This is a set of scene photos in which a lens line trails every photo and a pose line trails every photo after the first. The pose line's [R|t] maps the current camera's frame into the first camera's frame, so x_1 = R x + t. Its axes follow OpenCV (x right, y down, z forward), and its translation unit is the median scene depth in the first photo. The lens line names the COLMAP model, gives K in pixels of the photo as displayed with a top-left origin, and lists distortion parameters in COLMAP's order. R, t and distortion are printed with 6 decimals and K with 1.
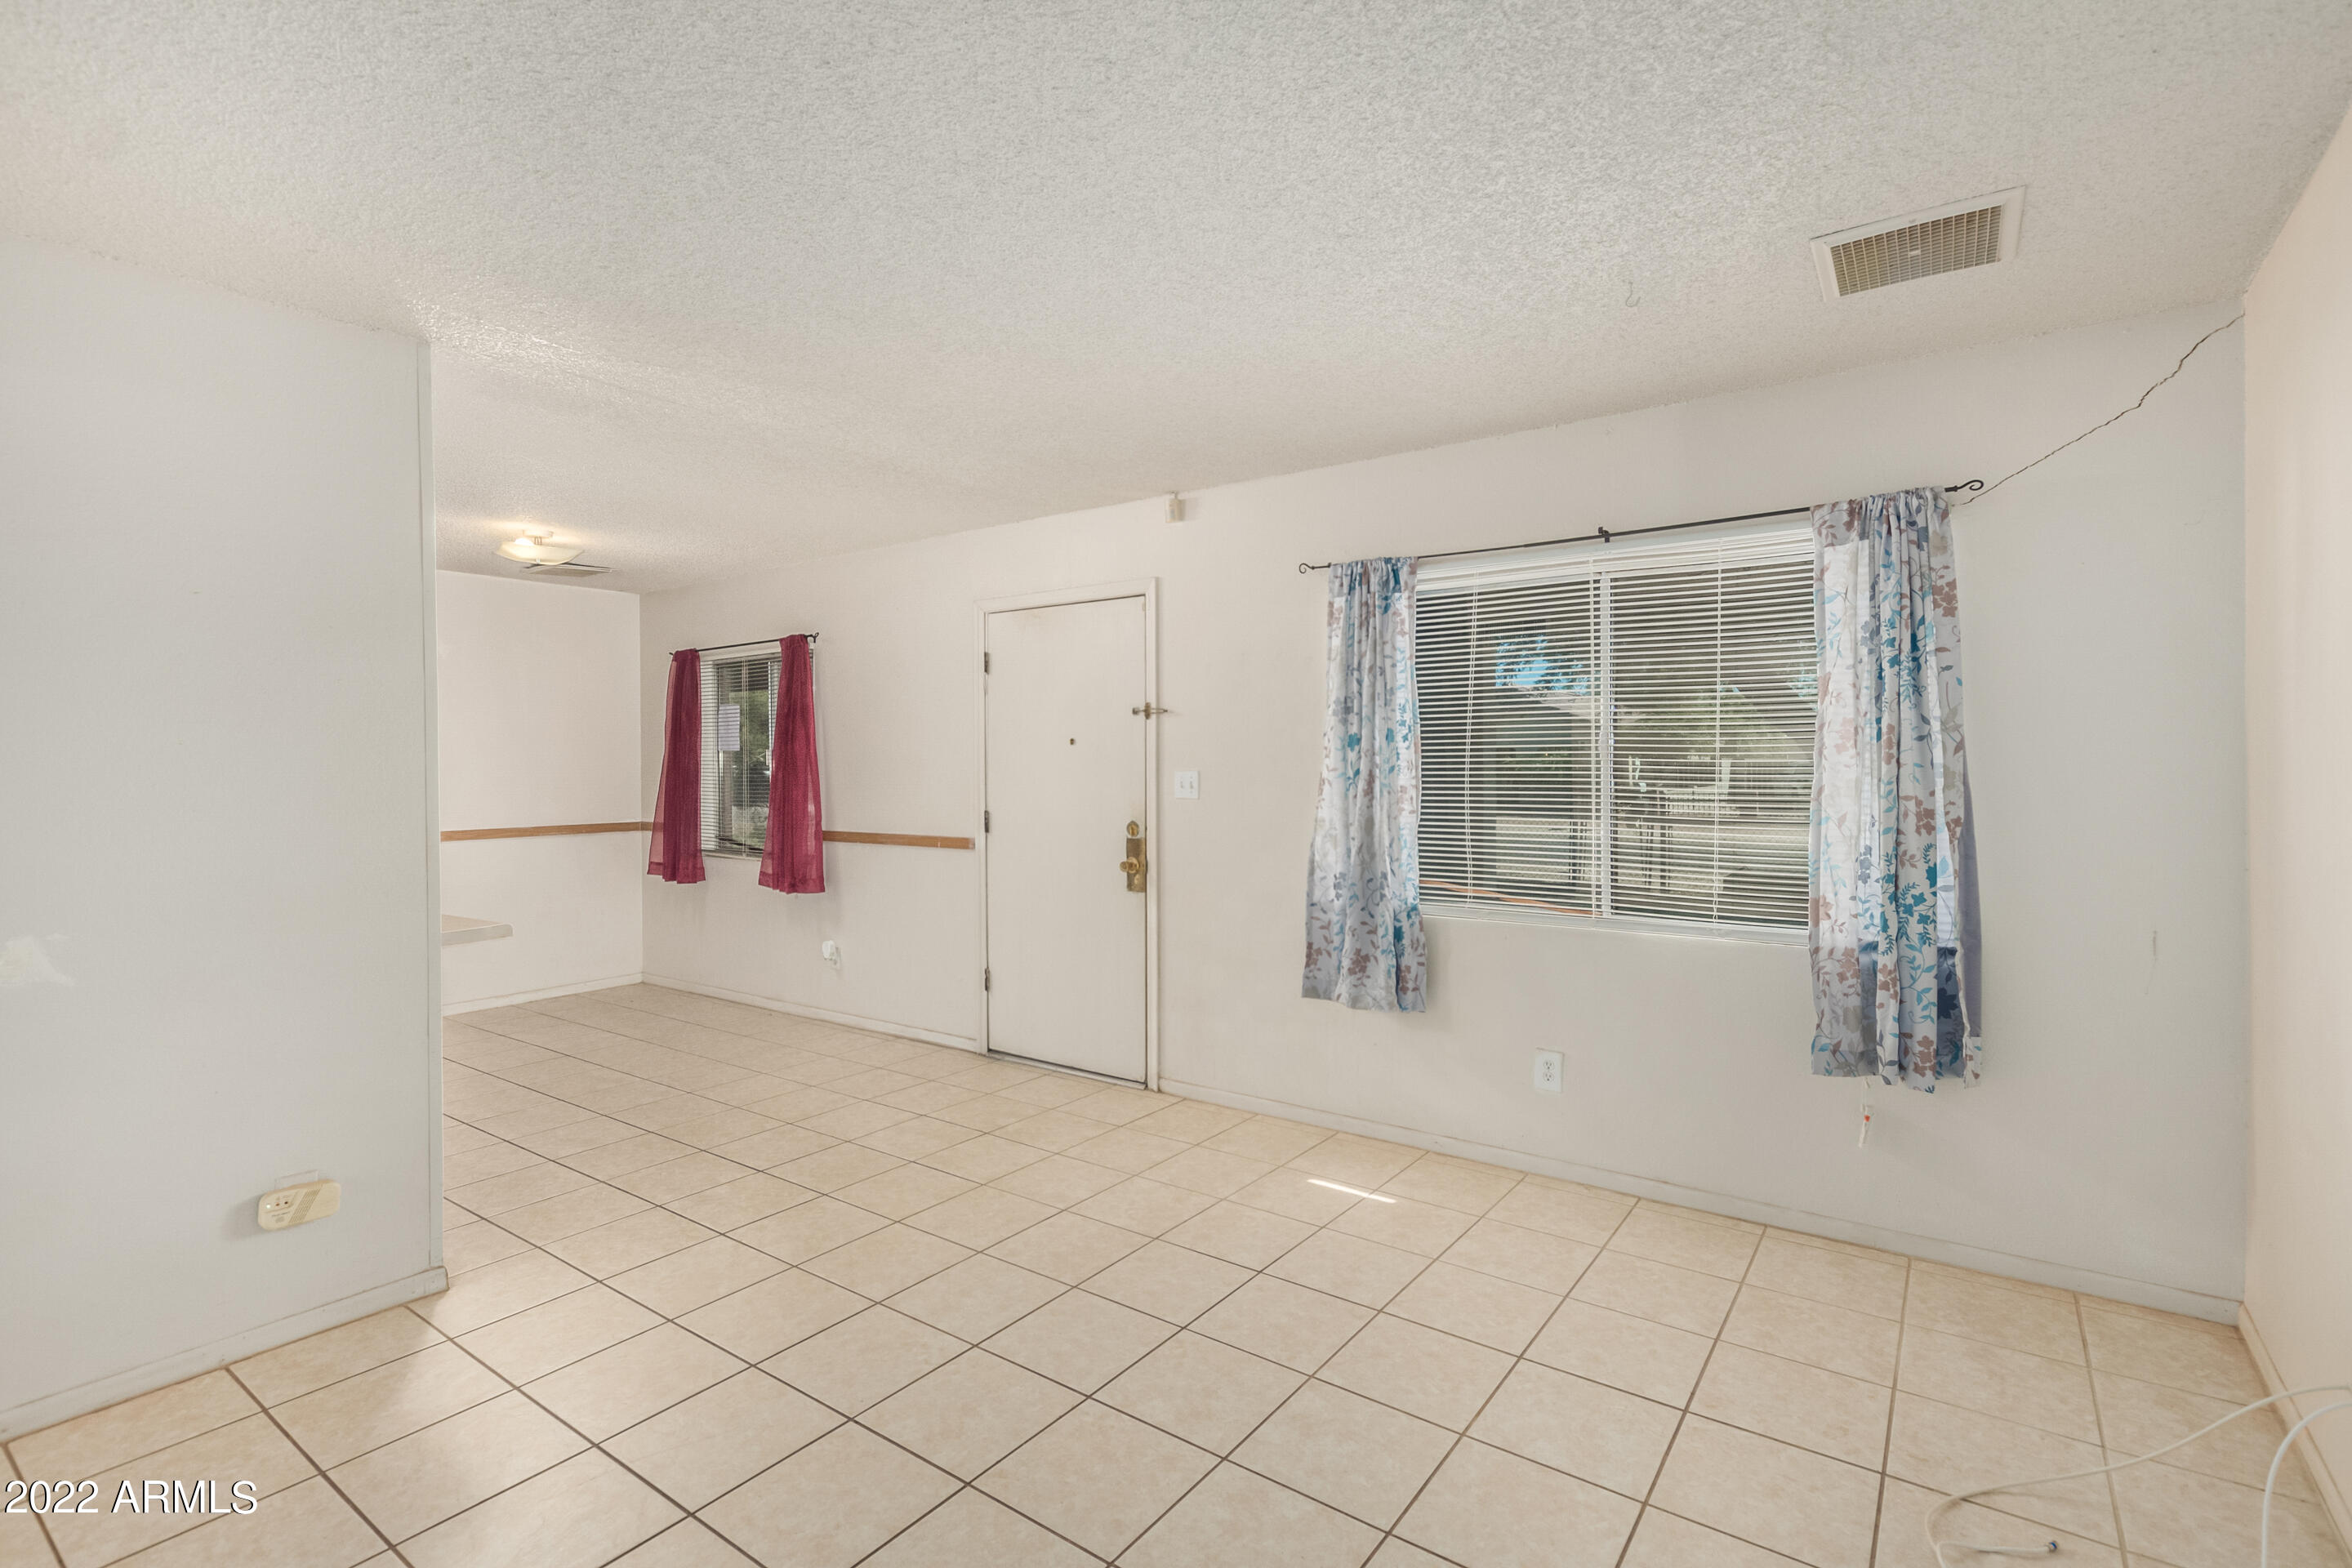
lens RADIAL K [[1023.4, 0, 1176.0], [0, 1023.4, 784.0], [0, 0, 1]] dist [-0.003182, -0.001062]
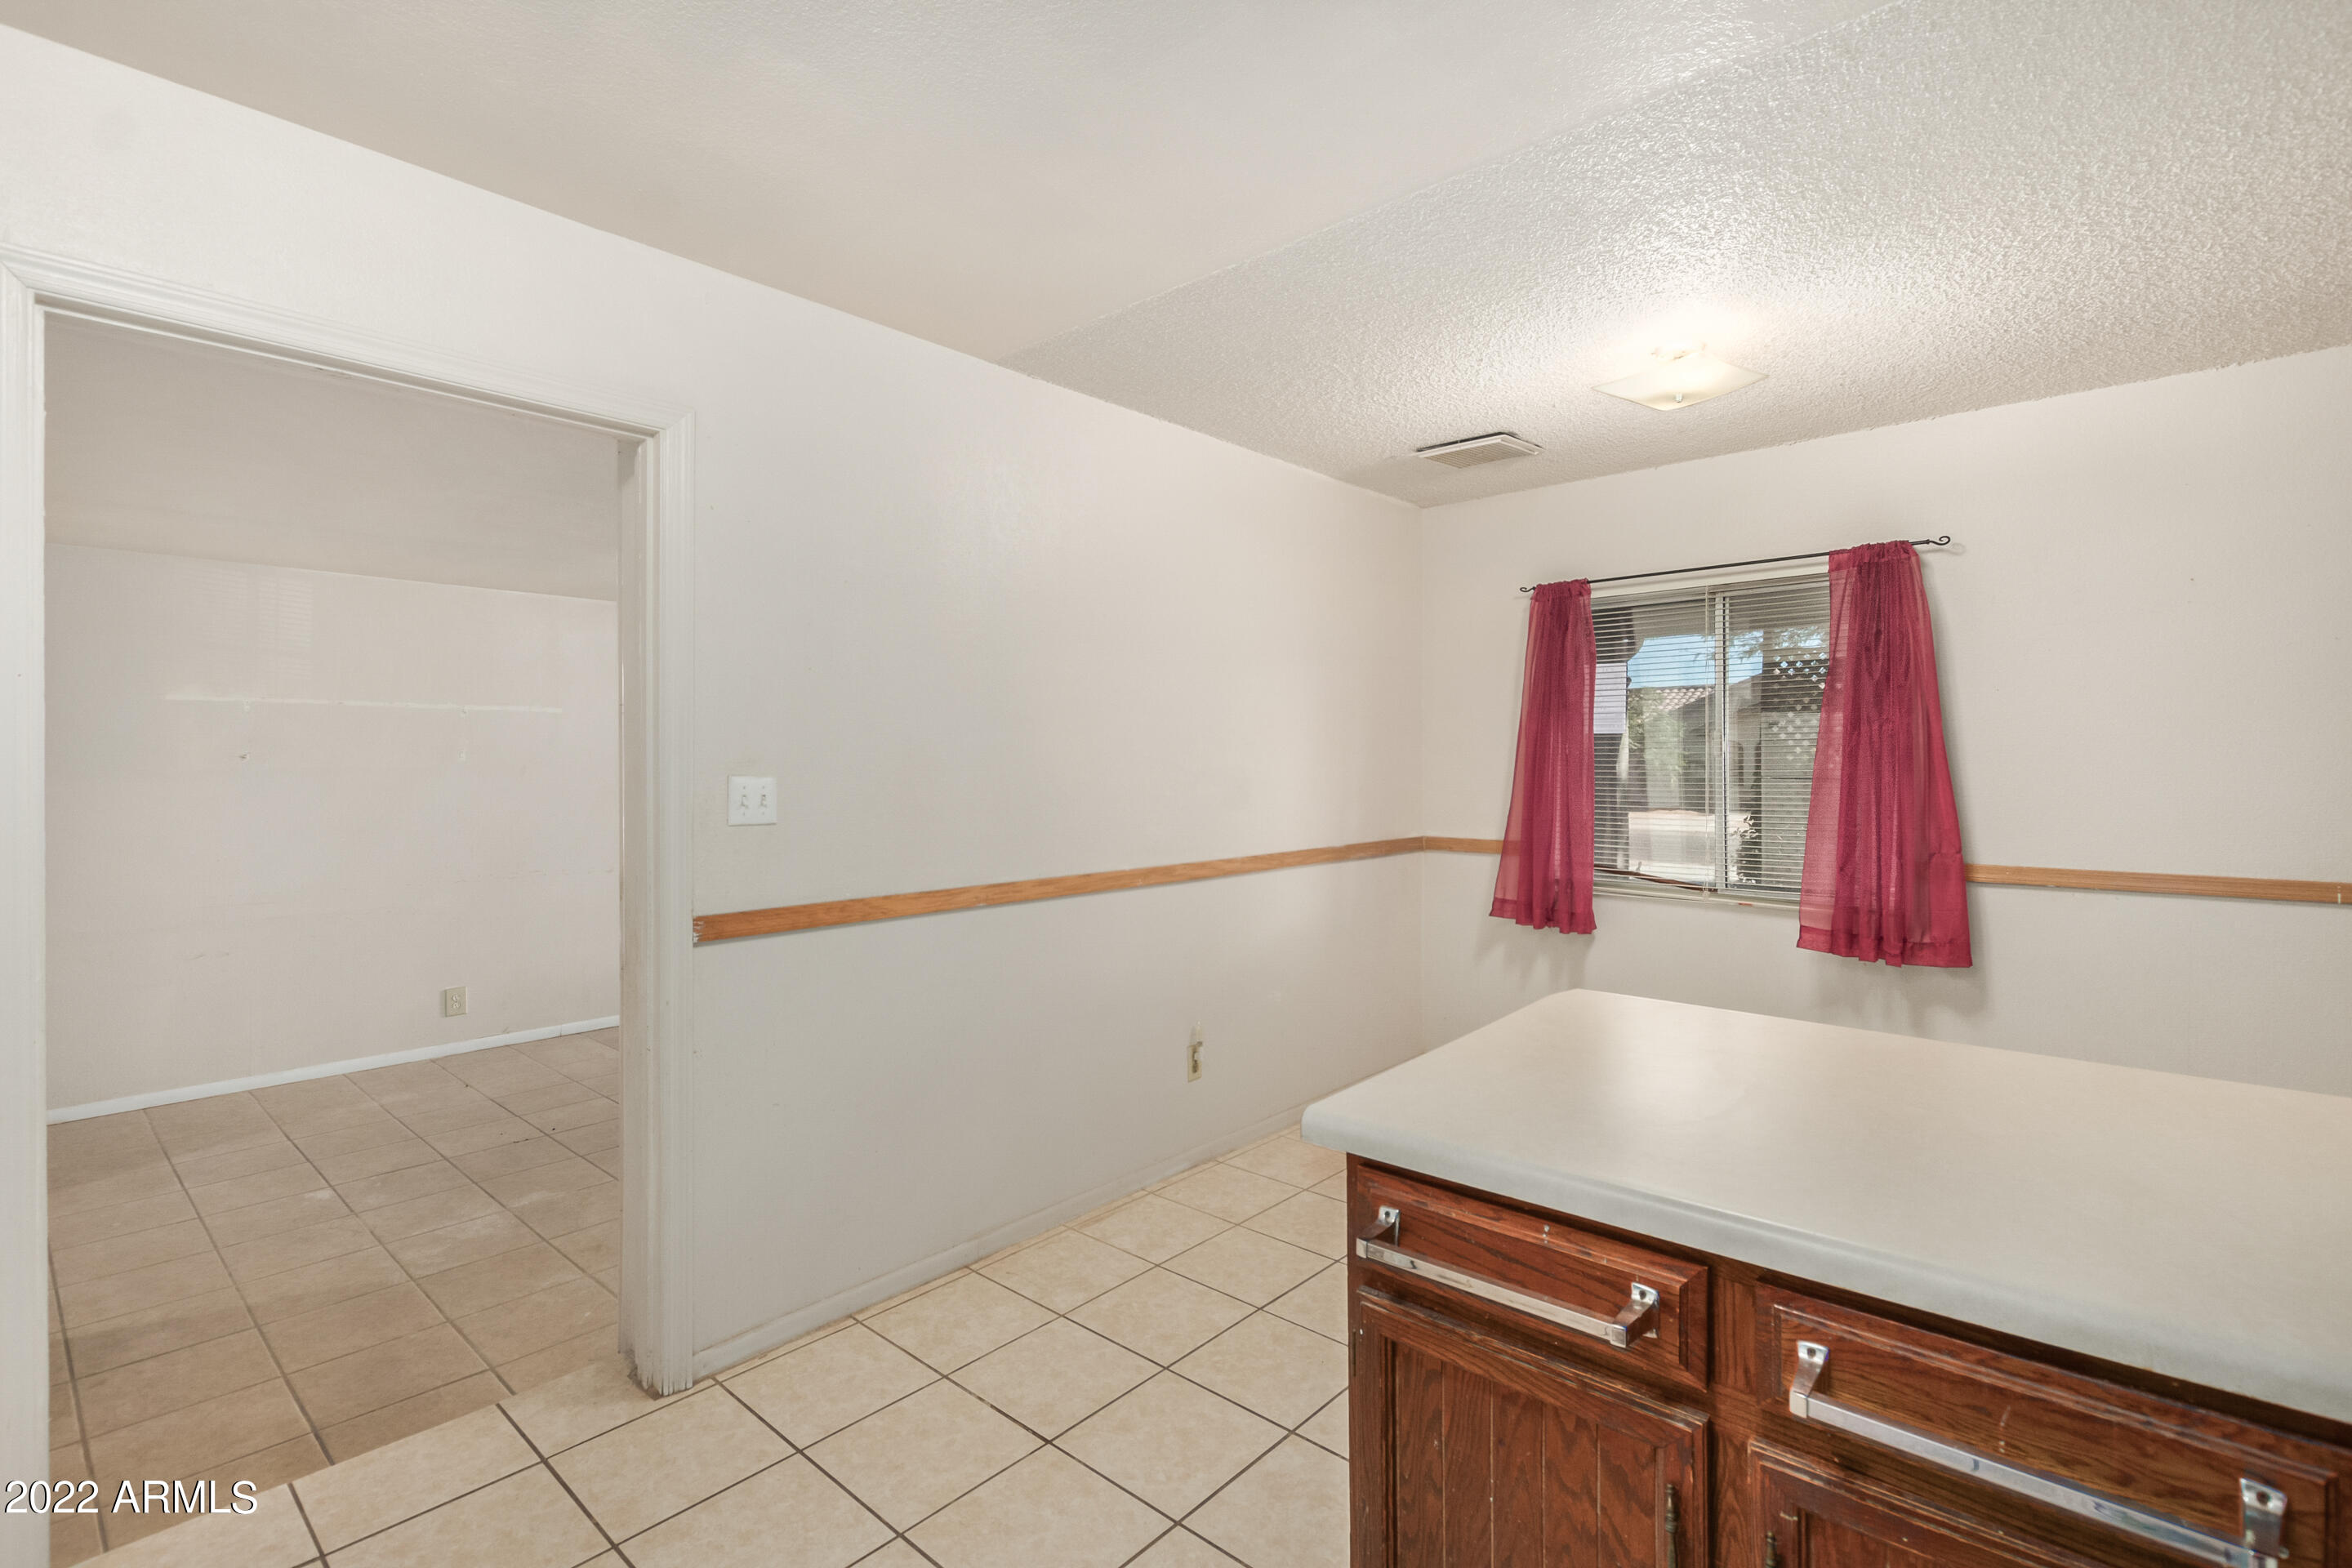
lens RADIAL K [[1079.7, 0, 1177.9], [0, 1079.7, 777.3], [0, 0, 1]] dist [0.006114, -0.000824]
pose [[0.991680, 0.001904, -0.128715, -0.806997], [-0.000607, 0.999949, 0.010114, -0.013138], [0.128728, -0.009952, 0.991630, 0.342898]]
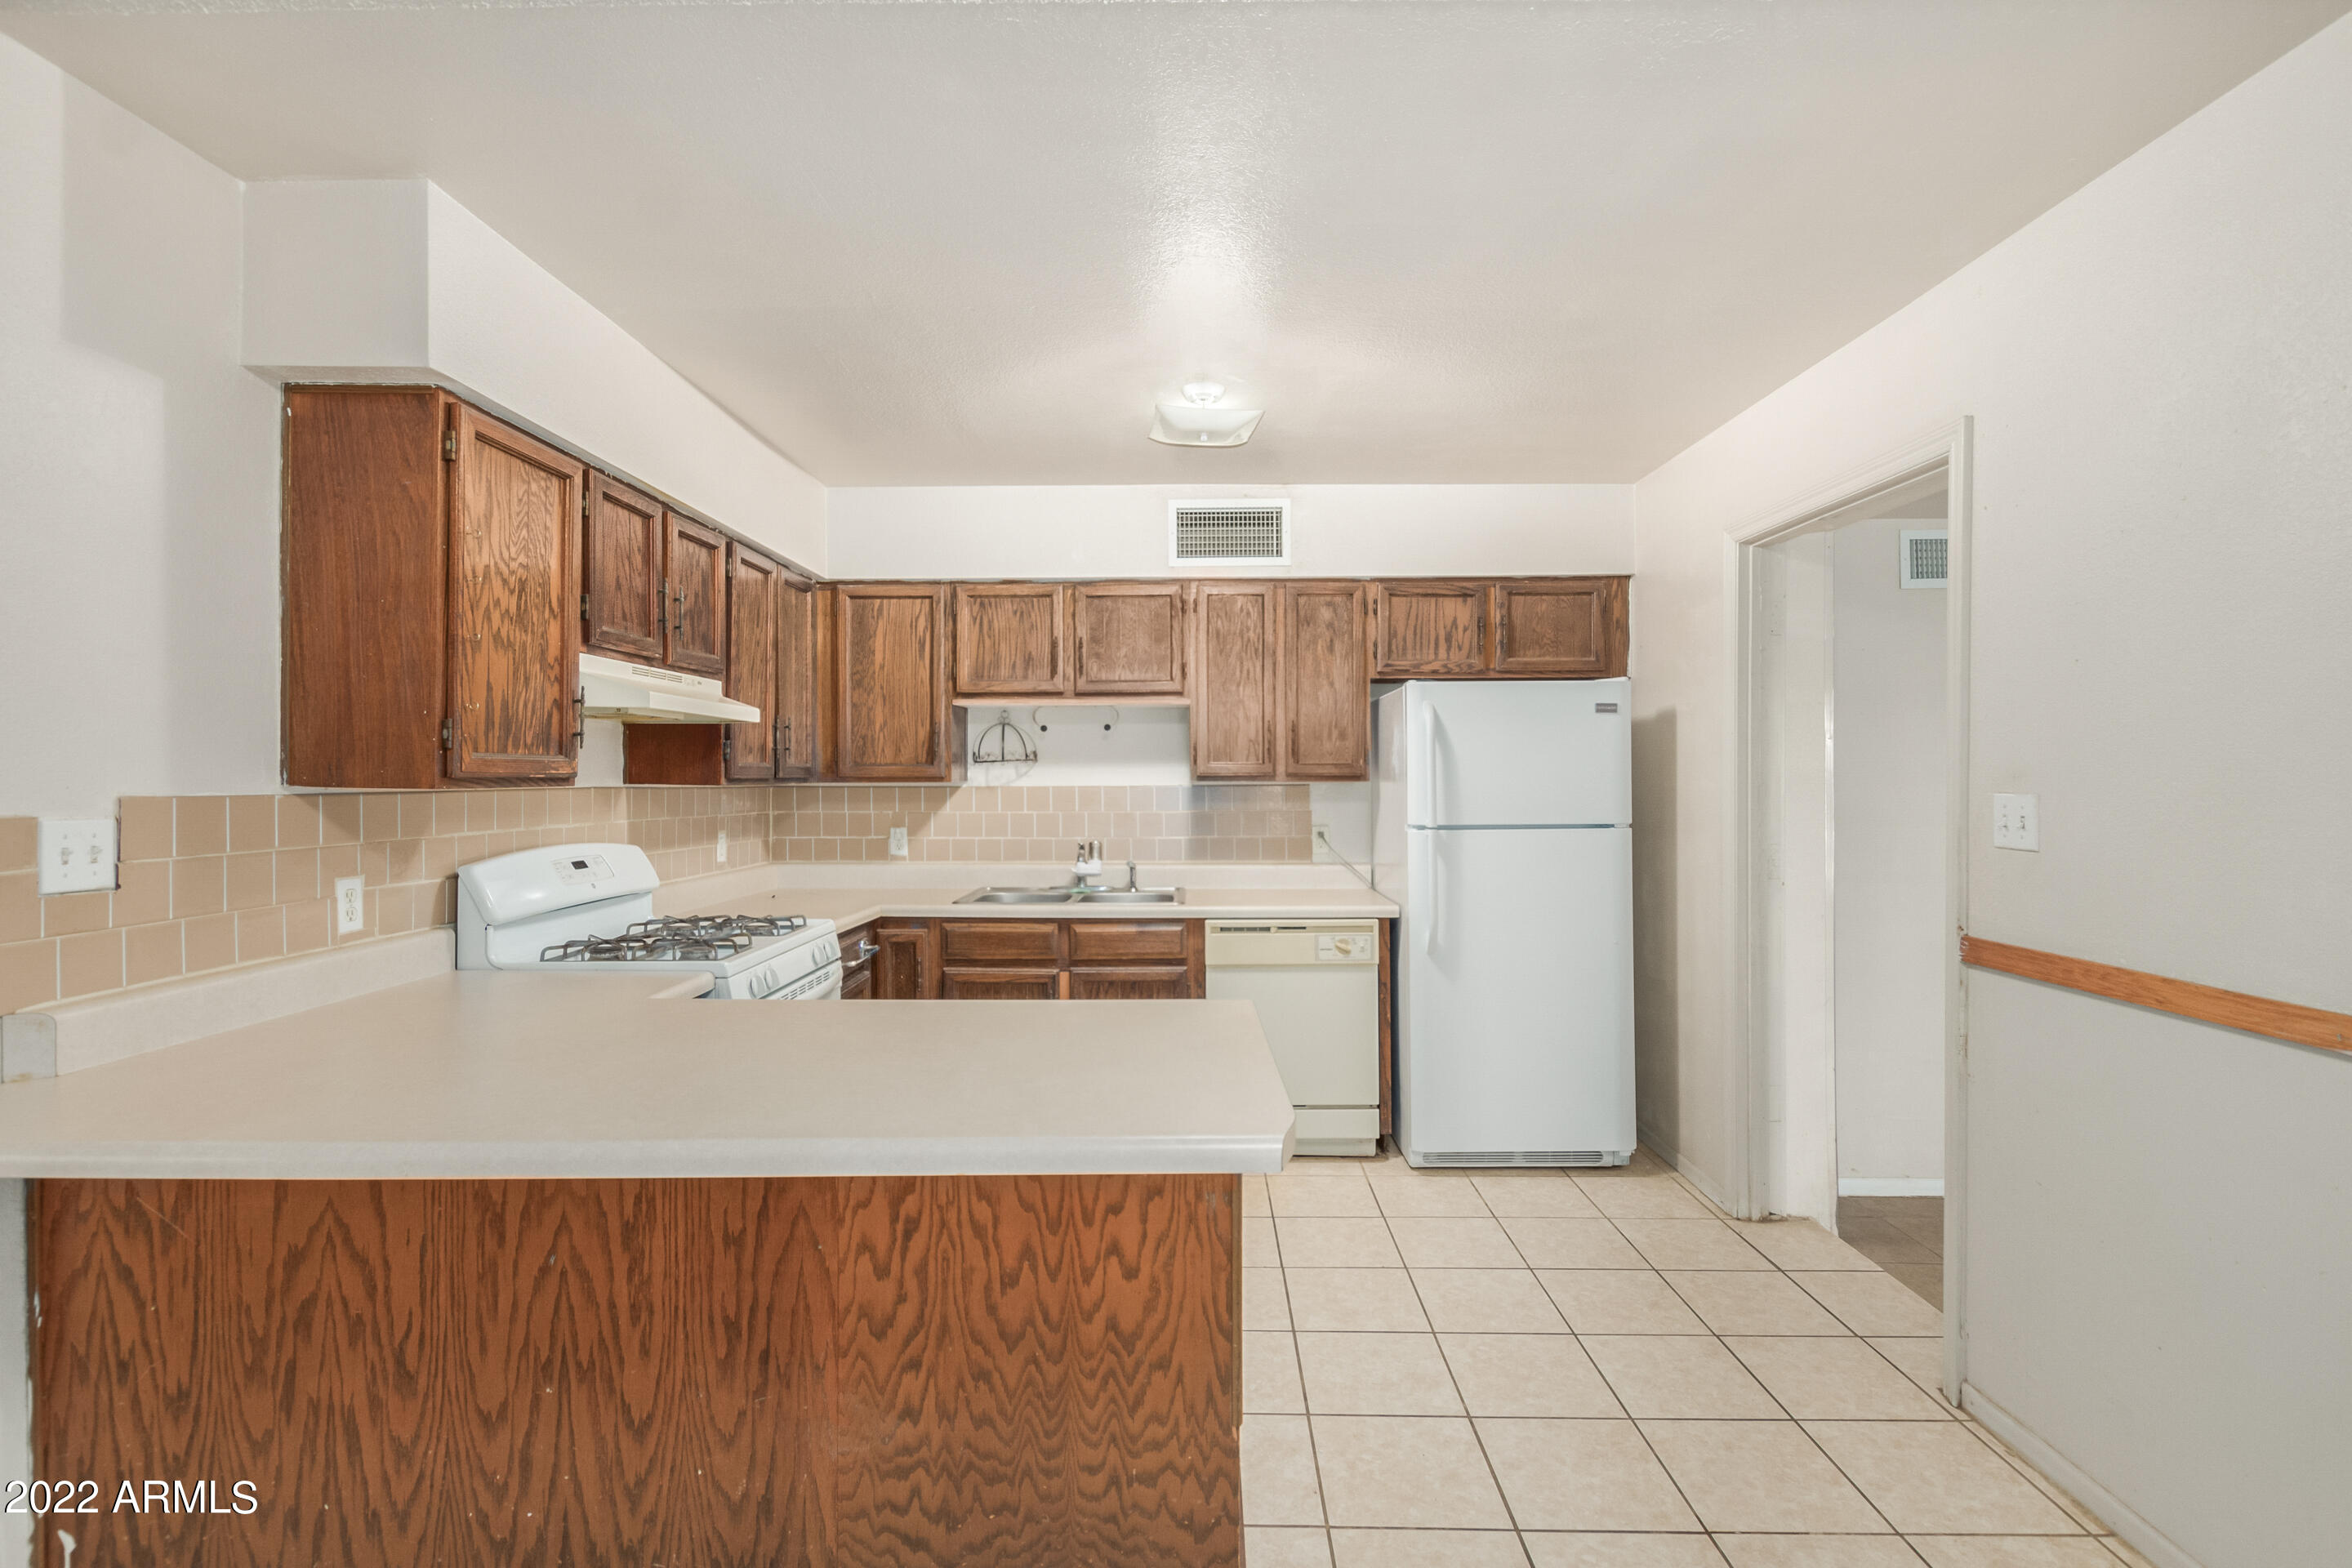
lens RADIAL K [[1079.7, 0, 1177.9], [0, 1079.7, 777.3], [0, 0, 1]] dist [0.006114, -0.000824]
pose [[-0.836673, 0.002805, -0.547695, -0.533115], [-0.003003, 0.999948, 0.009709, -0.018933], [0.547694, 0.009768, -0.836622, 1.000578]]
